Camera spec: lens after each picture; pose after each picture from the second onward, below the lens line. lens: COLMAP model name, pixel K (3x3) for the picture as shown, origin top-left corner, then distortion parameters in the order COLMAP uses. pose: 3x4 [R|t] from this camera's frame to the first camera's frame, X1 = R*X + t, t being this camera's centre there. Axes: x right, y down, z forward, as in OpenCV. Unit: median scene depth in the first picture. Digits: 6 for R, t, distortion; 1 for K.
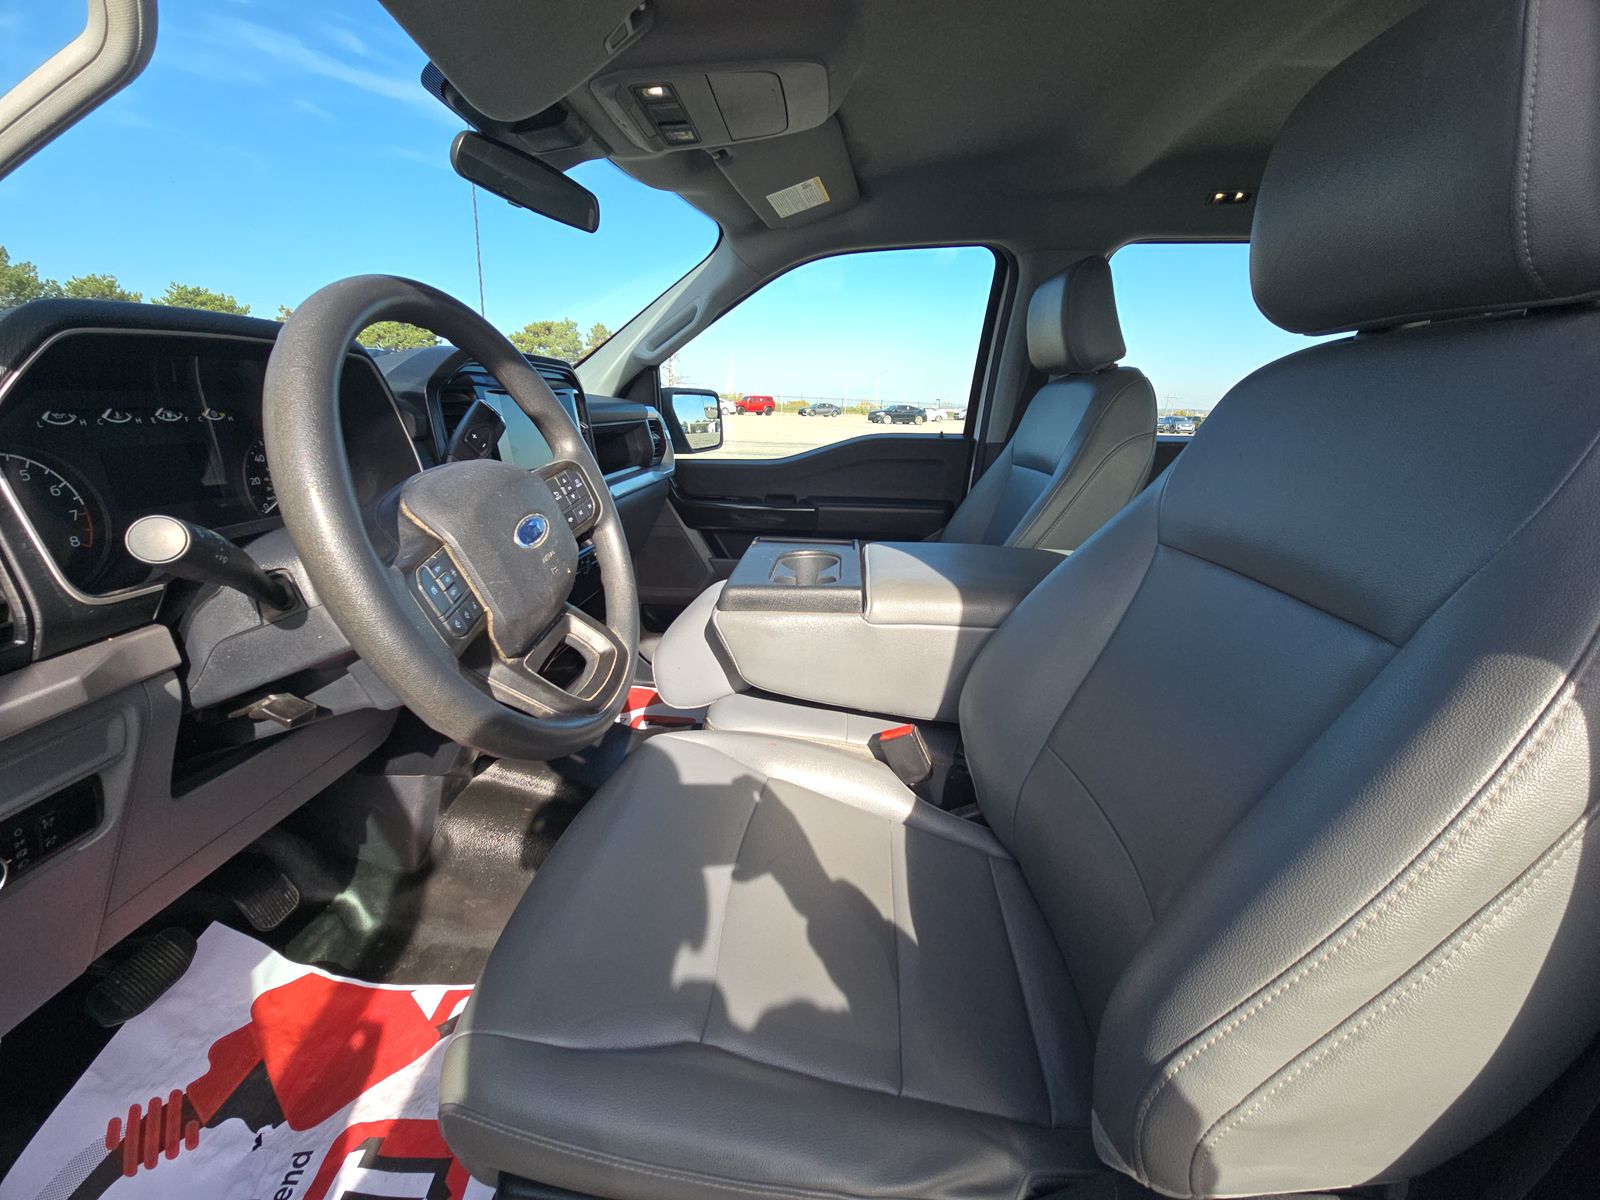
lens RADIAL K [[645.3, 0, 799.7], [0, 645.3, 595.6], [0, 0, 1]] dist [-0.002970, -0.001078]
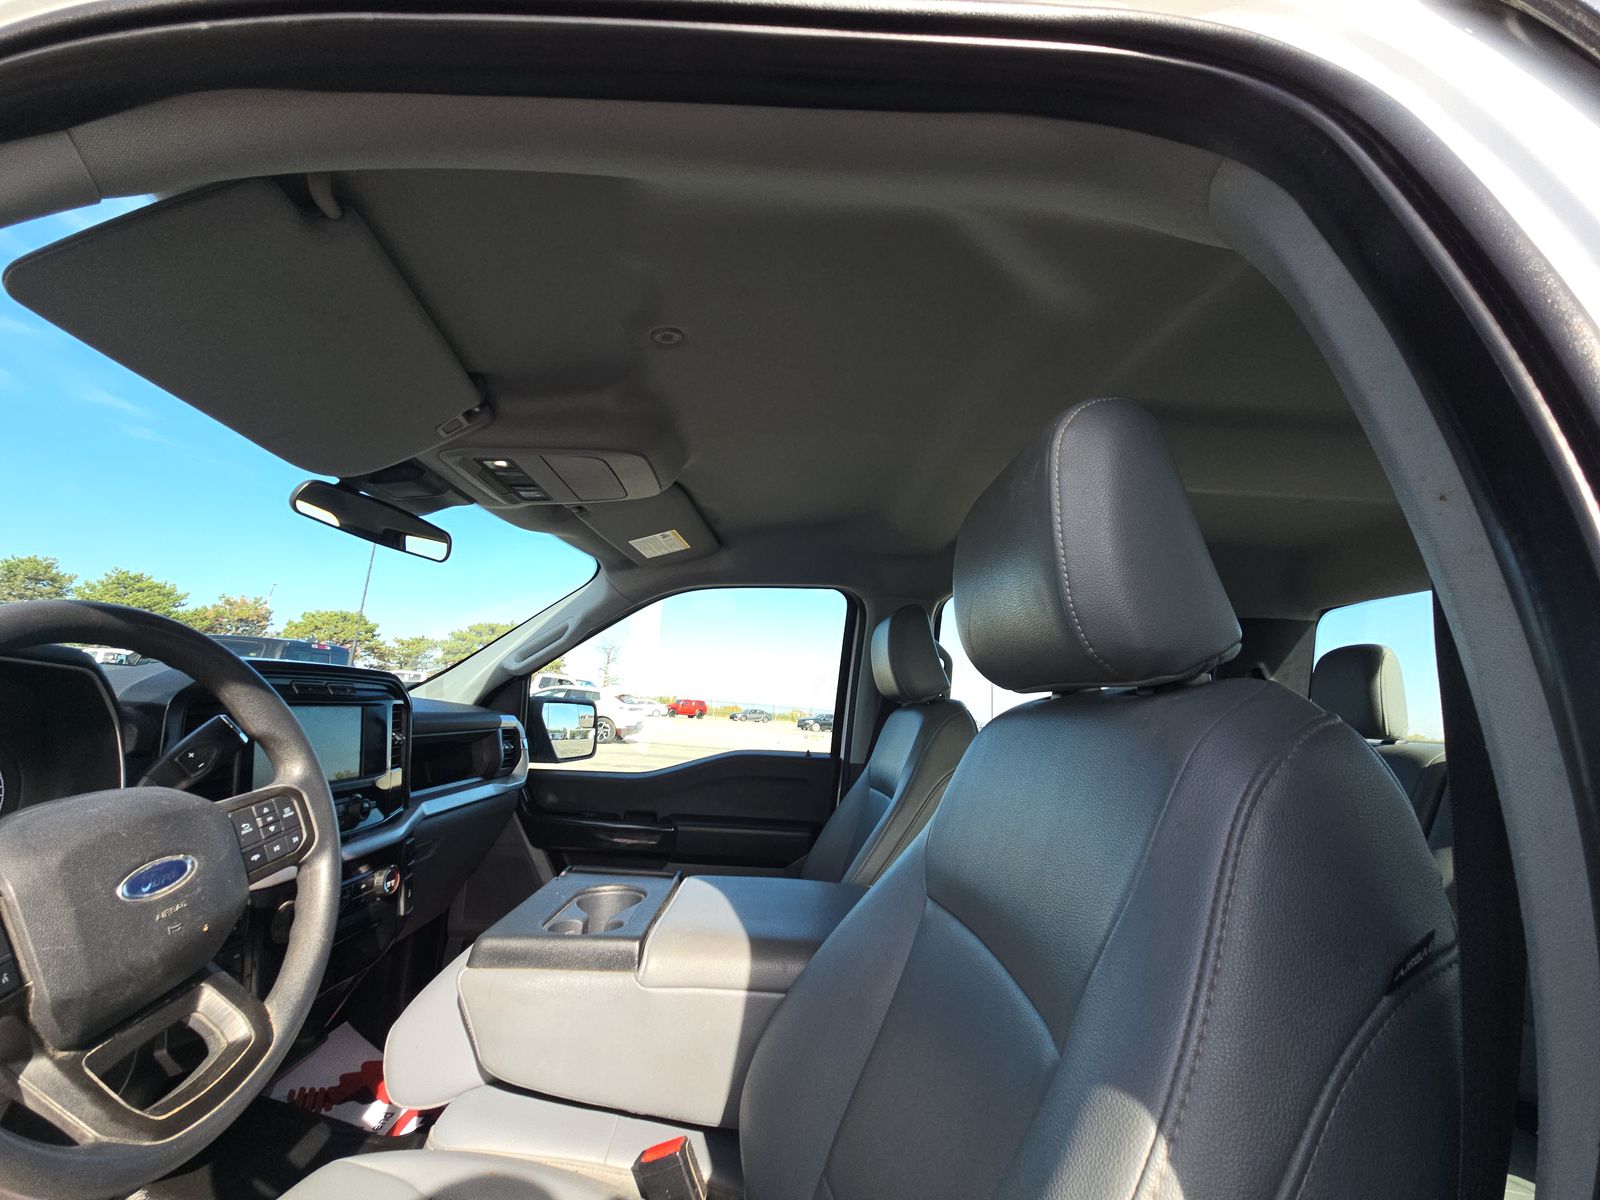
lens RADIAL K [[645.3, 0, 799.7], [0, 645.3, 595.6], [0, 0, 1]] dist [-0.002970, -0.001078]
pose [[0.994205, 0.054477, 0.092673, 0.108172], [-0.007217, 0.893959, -0.448090, -0.019953], [-0.107257, 0.444825, 0.889172, -0.000662]]
